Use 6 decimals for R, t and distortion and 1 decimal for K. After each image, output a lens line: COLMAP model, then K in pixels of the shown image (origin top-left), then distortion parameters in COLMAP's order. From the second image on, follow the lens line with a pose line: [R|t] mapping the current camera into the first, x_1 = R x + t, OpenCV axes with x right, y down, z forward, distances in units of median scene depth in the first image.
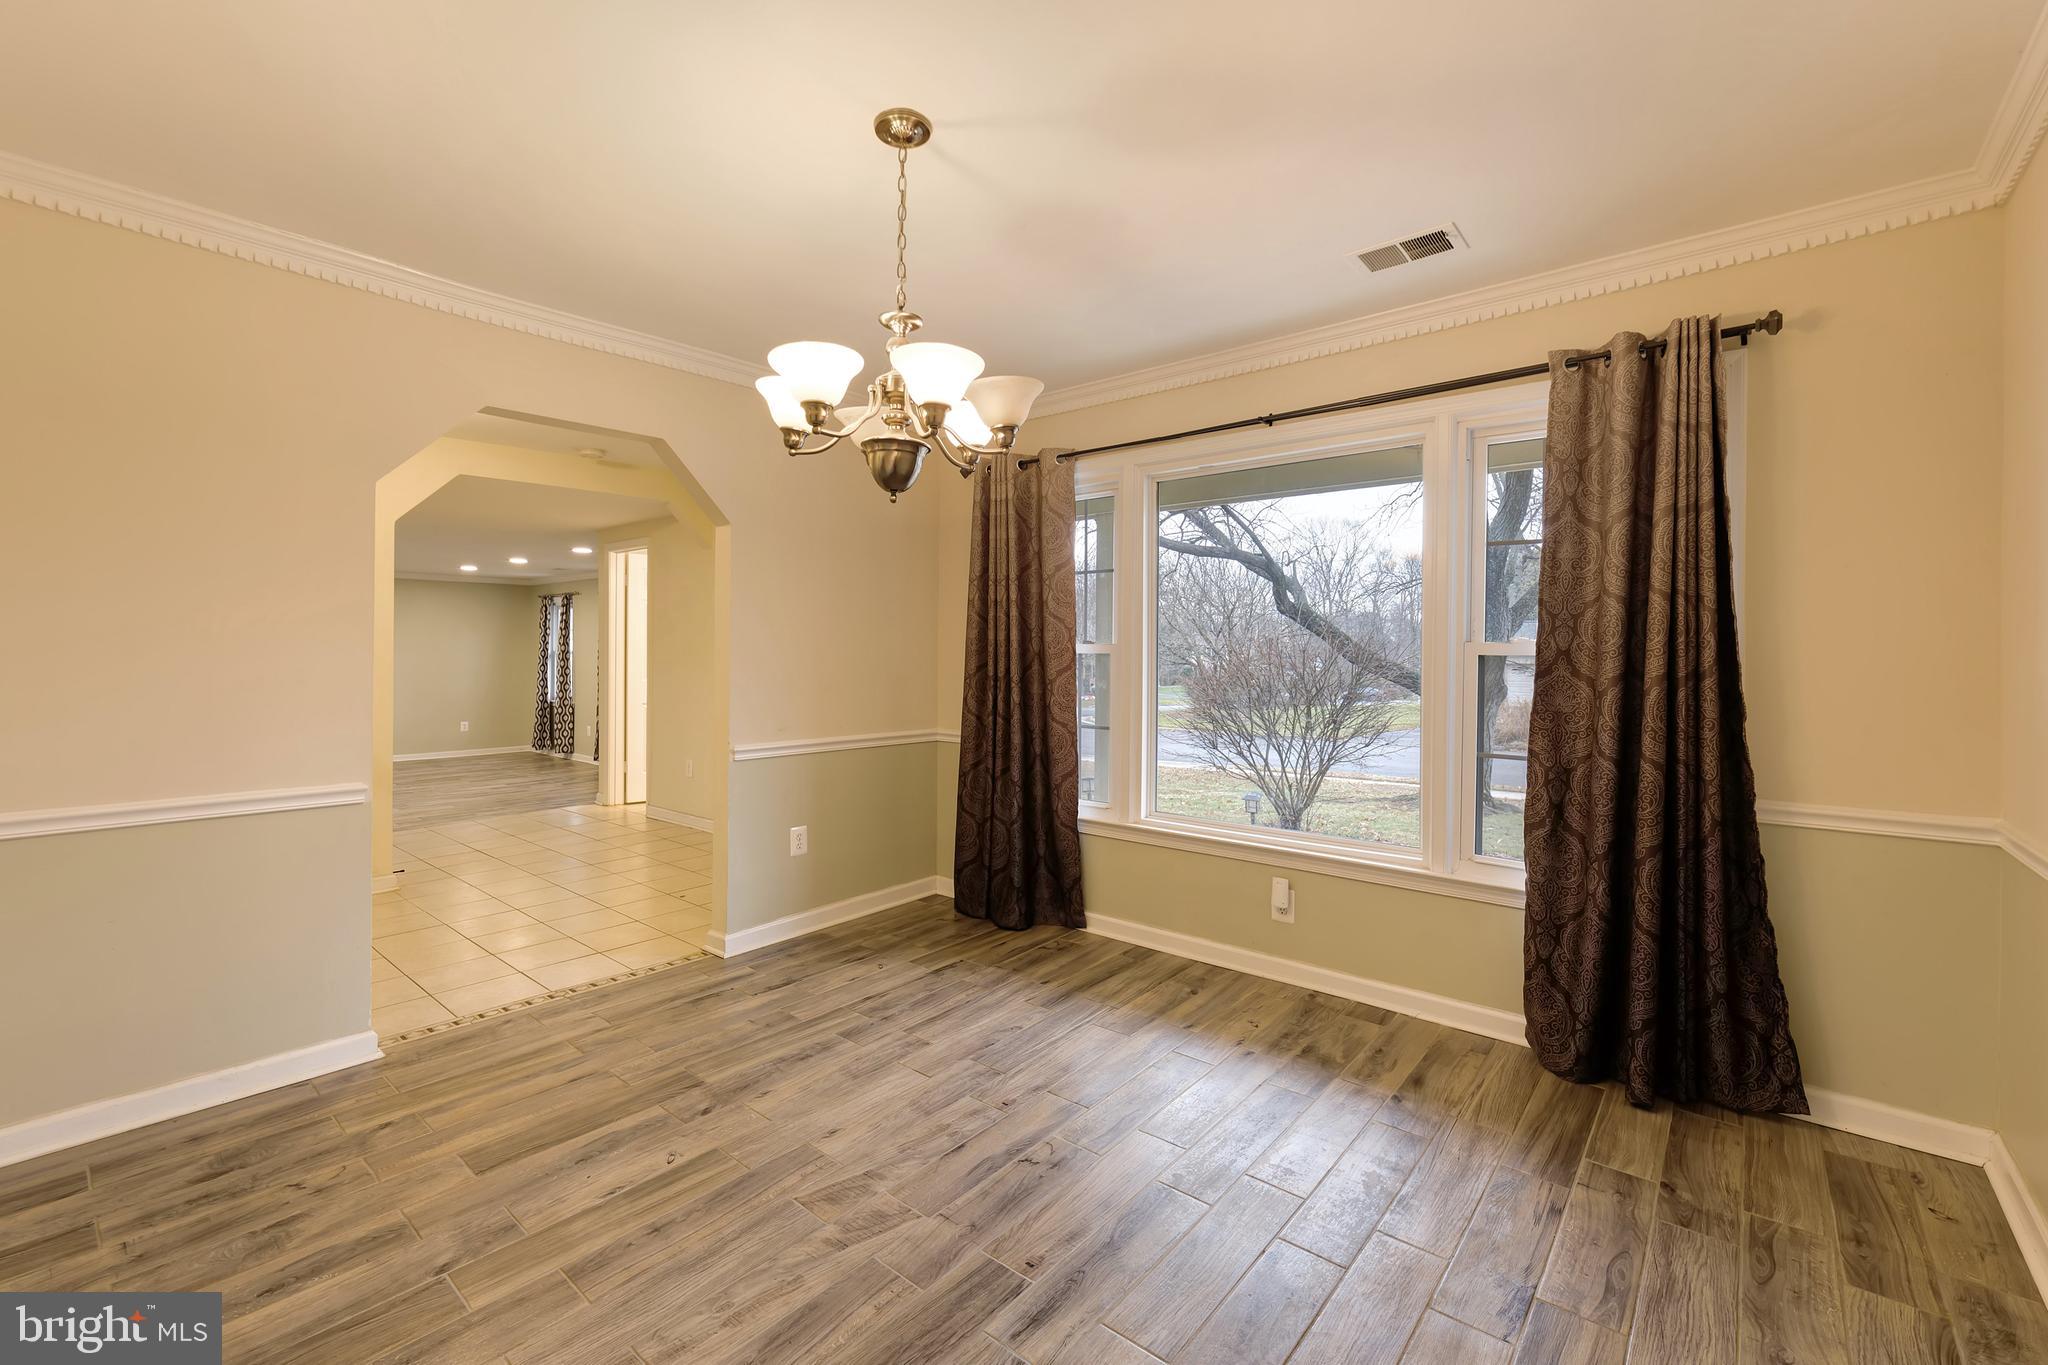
lens RADIAL K [[869.8, 0, 1023.1], [0, 869.8, 643.7], [0, 0, 1]] dist [-0.000343, -0.000113]
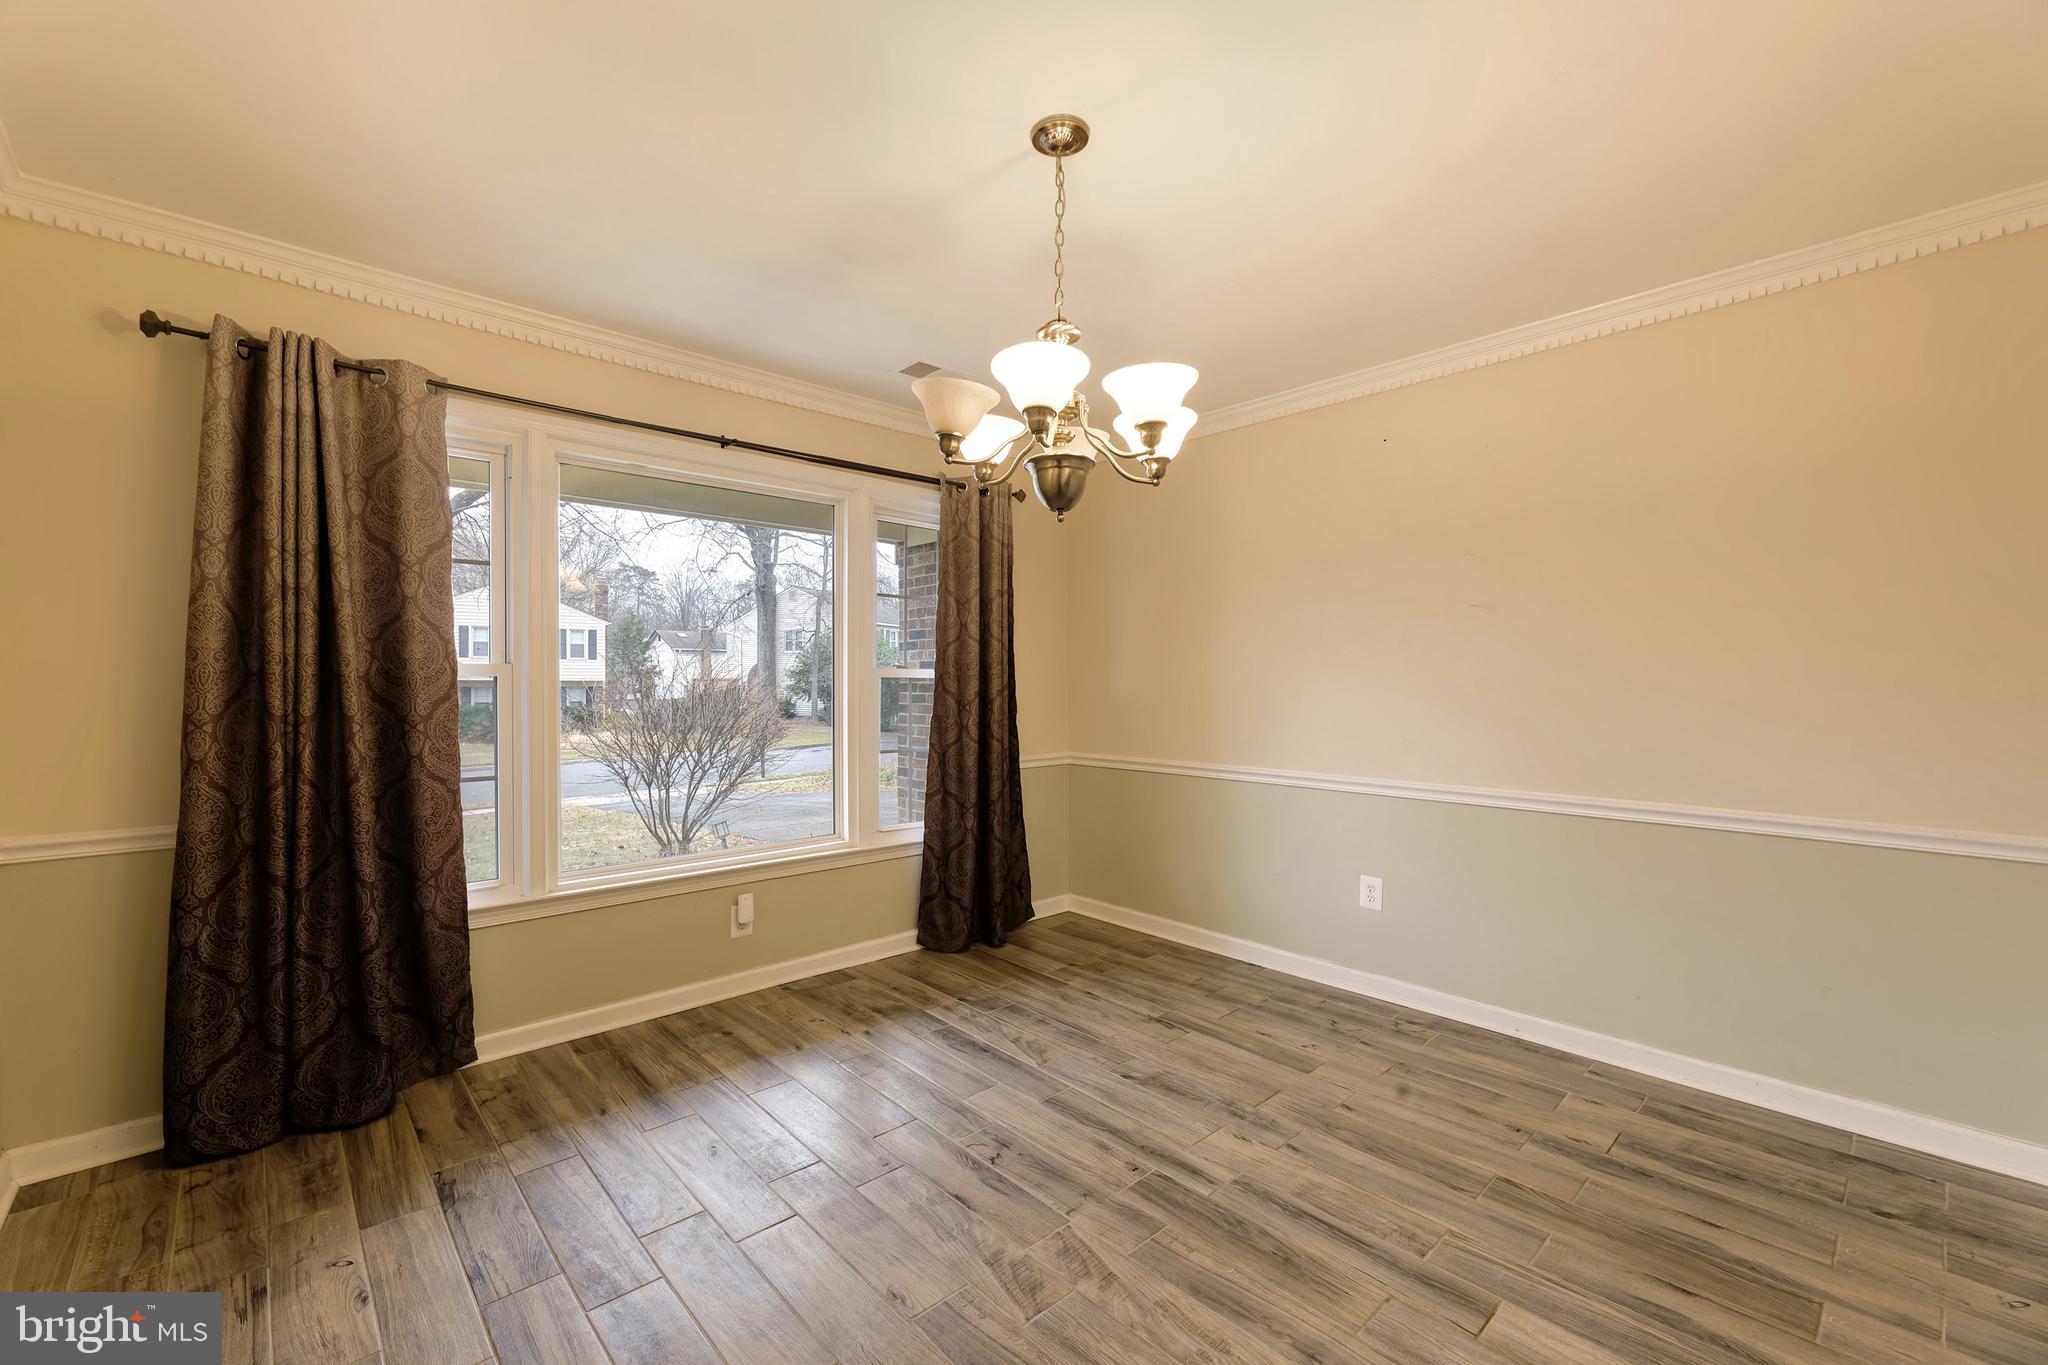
lens RADIAL K [[839.4, 0, 1024.0], [0, 839.4, 682.5], [0, 0, 1]] dist [0.000696, 0.000049]
pose [[0.129056, -0.008313, 0.991602, -0.761061], [-0.011545, 0.999884, 0.009885, 0.005670], [-0.991570, -0.012723, 0.128945, 0.643924]]
